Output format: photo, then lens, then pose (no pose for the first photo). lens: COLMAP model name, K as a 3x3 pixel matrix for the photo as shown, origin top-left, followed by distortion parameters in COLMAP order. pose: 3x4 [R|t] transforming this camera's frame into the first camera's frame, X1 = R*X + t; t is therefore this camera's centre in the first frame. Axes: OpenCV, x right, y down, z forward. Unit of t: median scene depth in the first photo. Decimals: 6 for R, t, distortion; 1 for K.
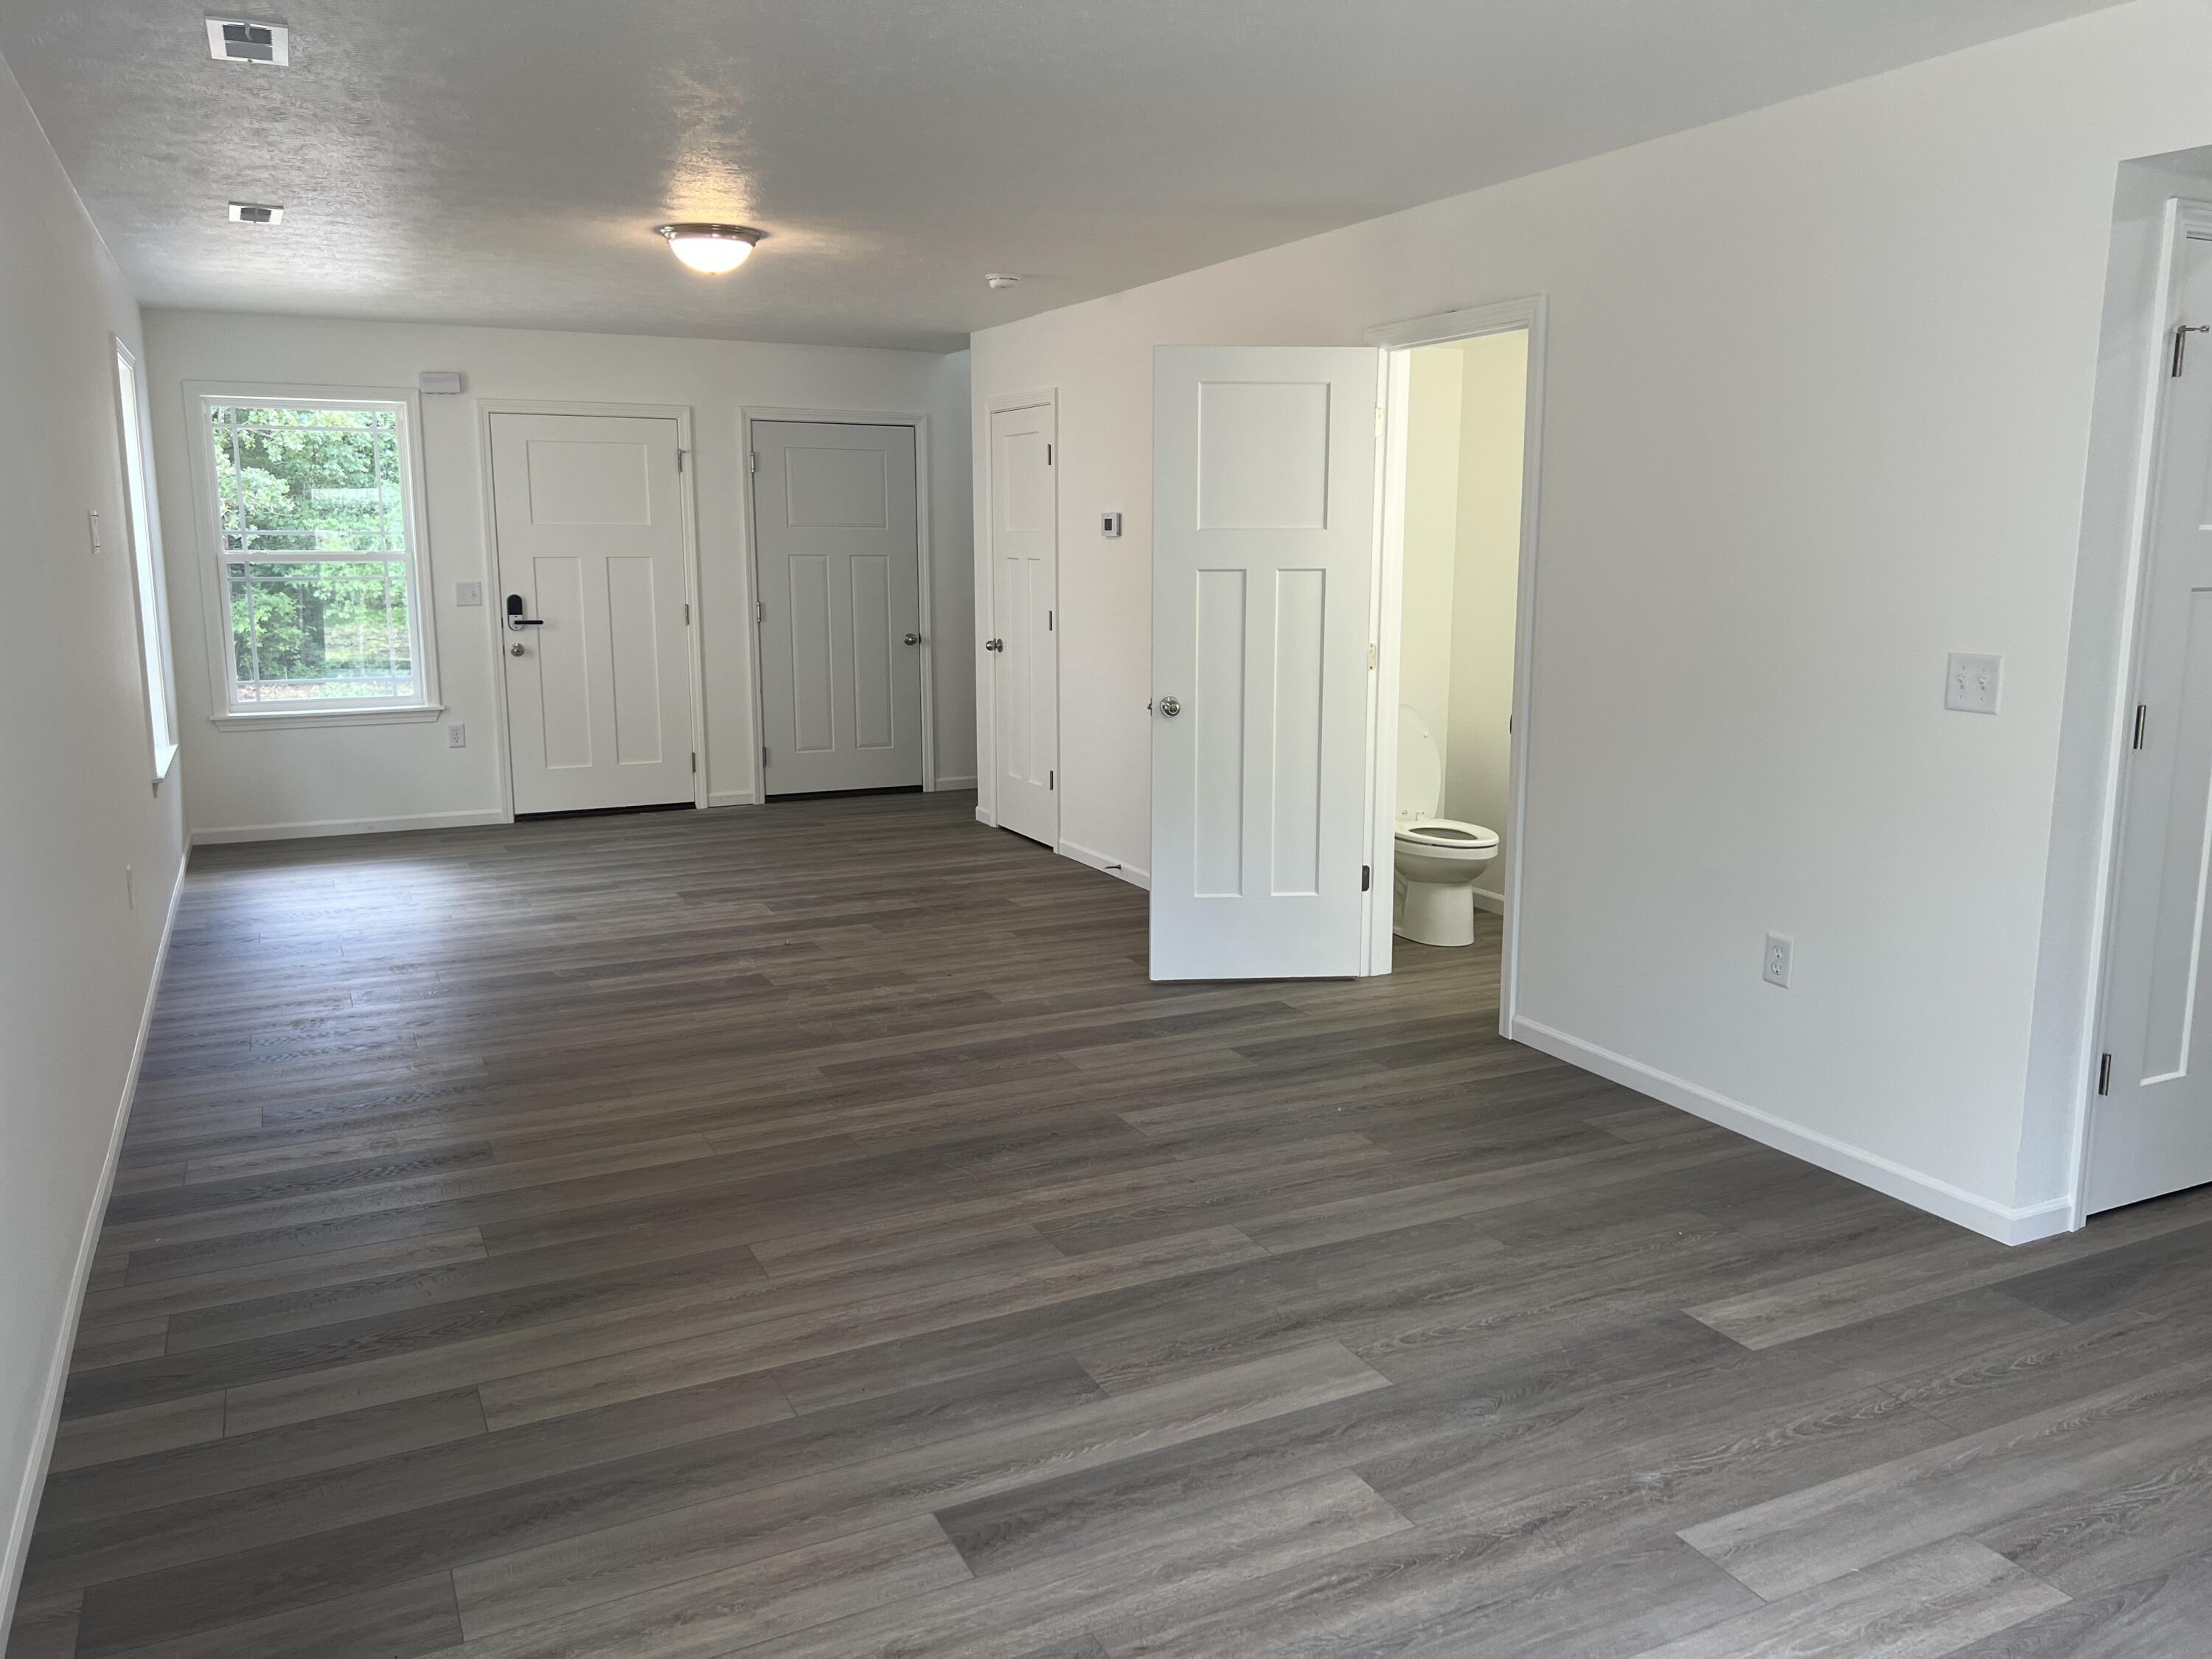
lens RADIAL K [[1671.9, 0, 1108.8], [0, 1671.9, 811.9], [0, 0, 1]] dist [0.067359, -0.072408]
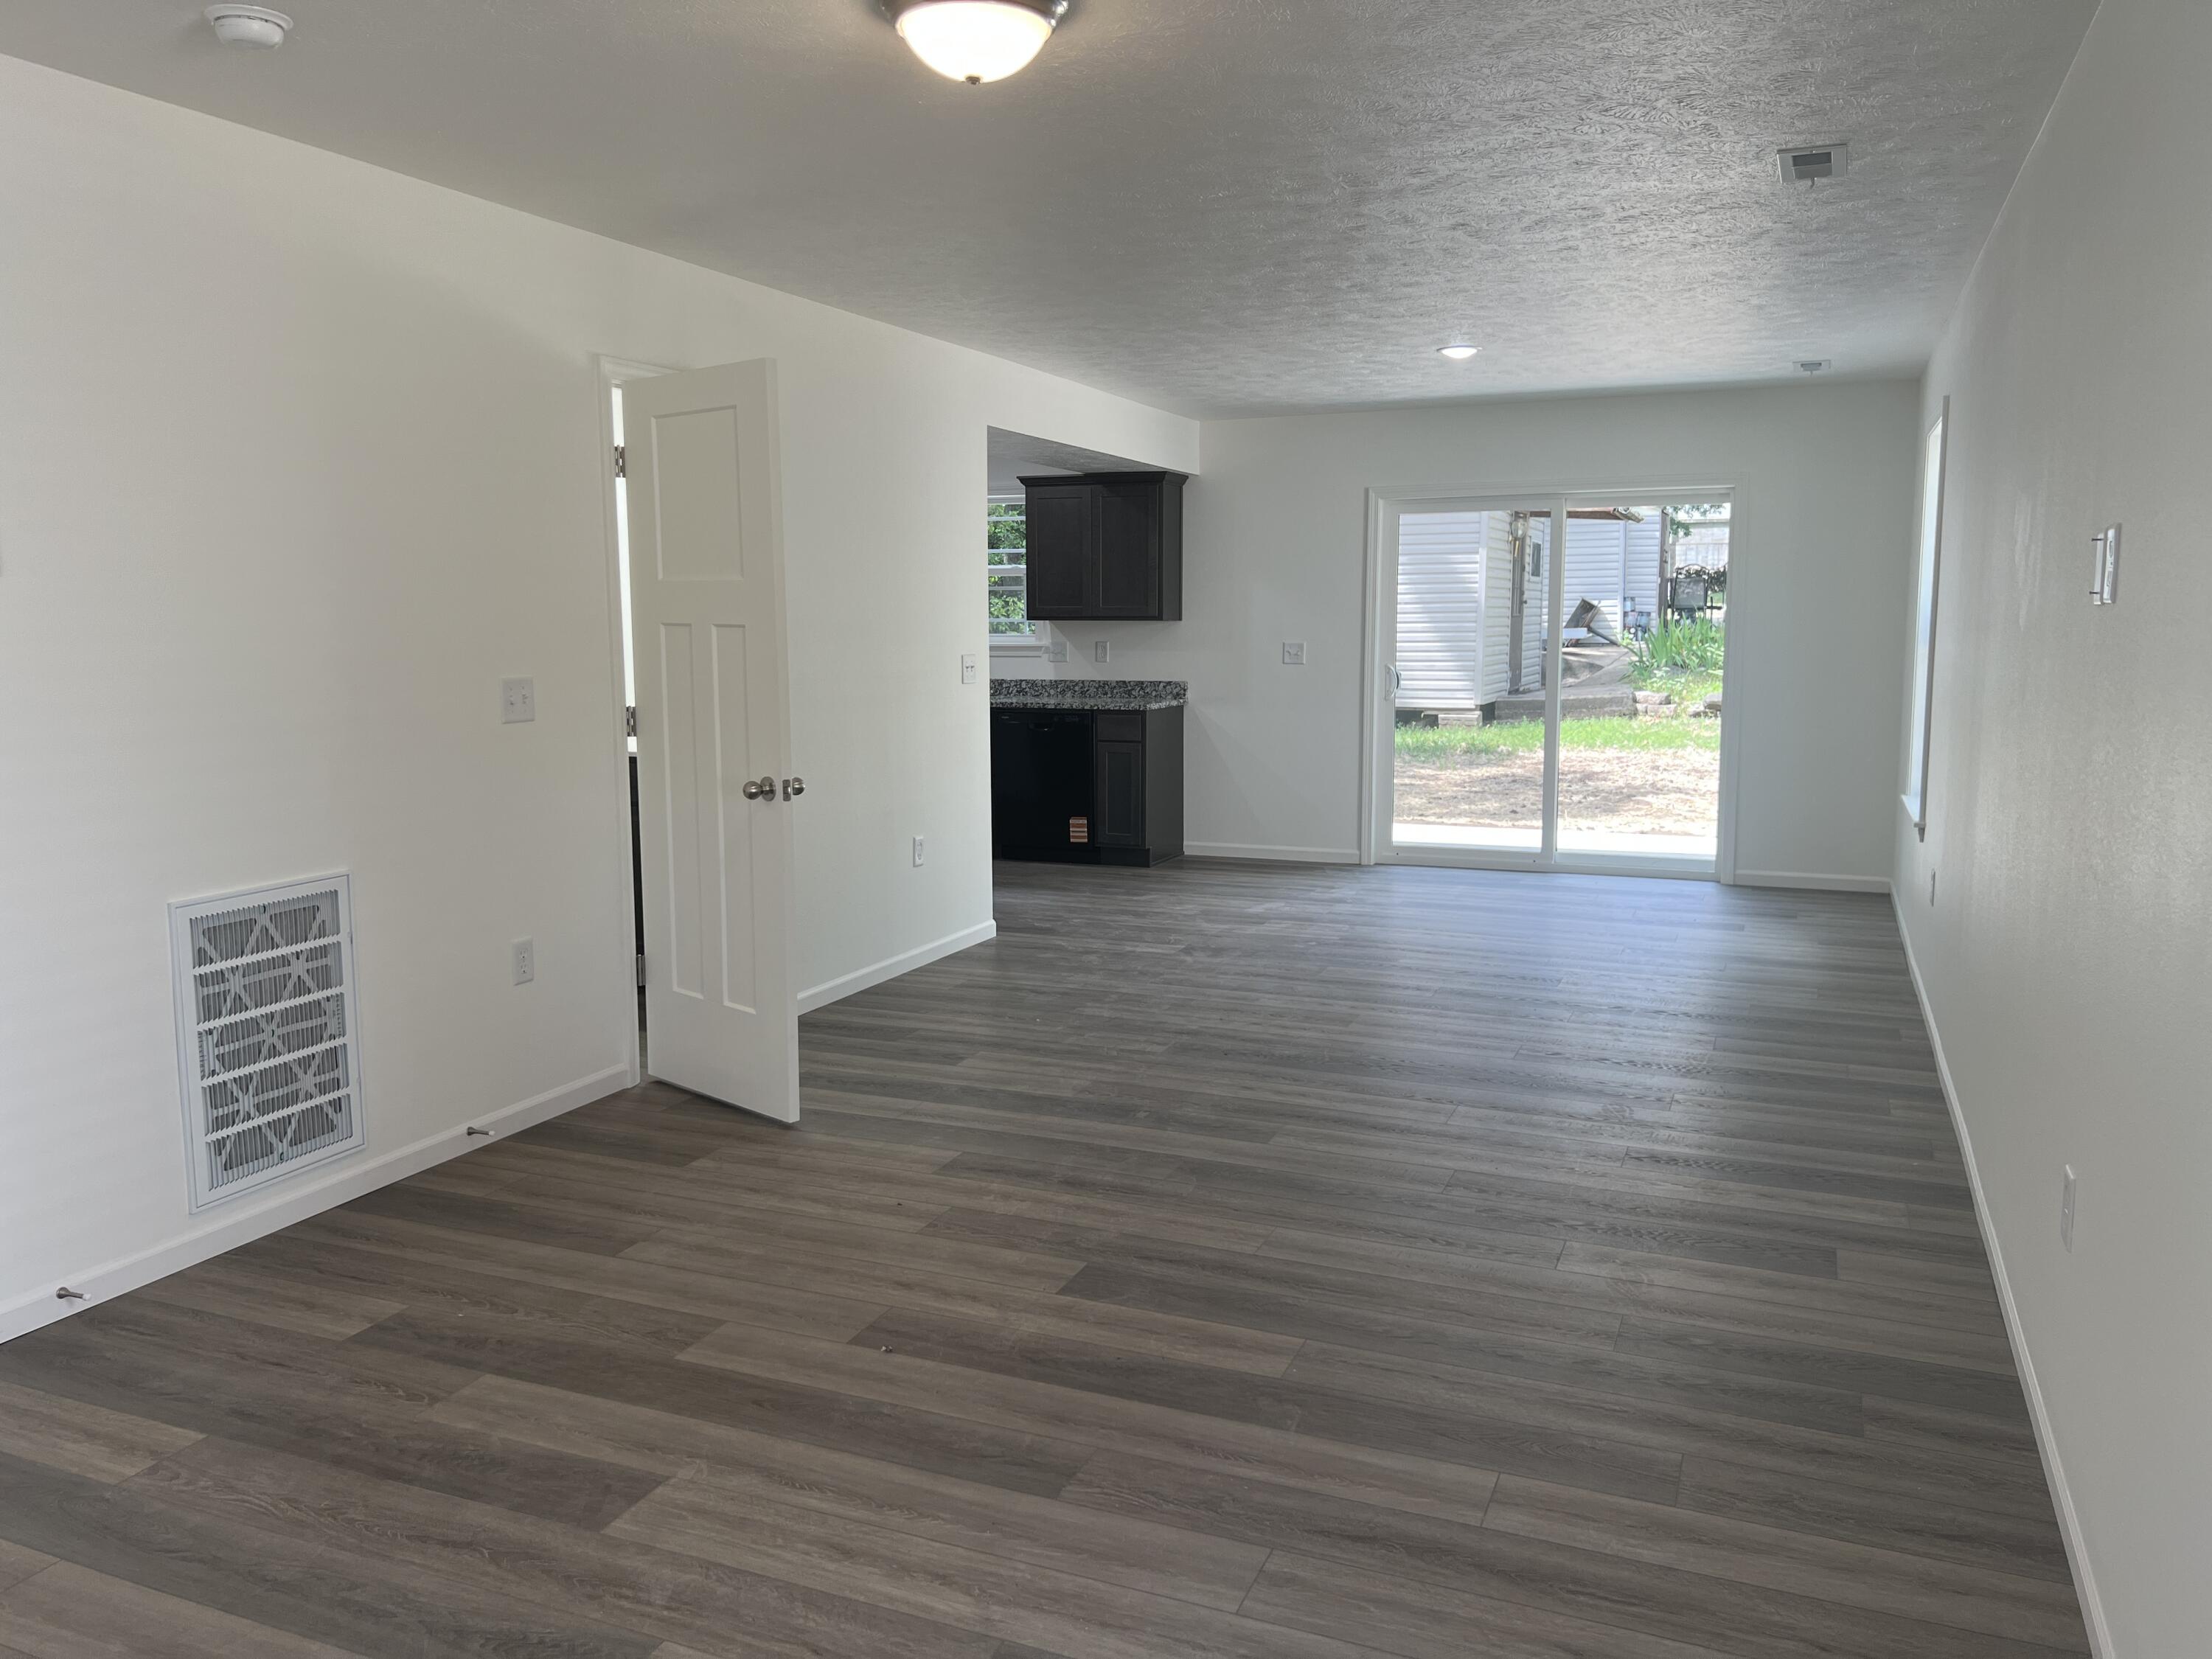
lens RADIAL K [[1671.9, 0, 1108.8], [0, 1671.9, 811.9], [0, 0, 1]] dist [0.067359, -0.072408]
pose [[-0.659793, -0.091642, 0.745838, -0.773704], [0.128532, 0.964145, 0.232170, -0.249956], [-0.740373, 0.249049, -0.624358, 1.548217]]
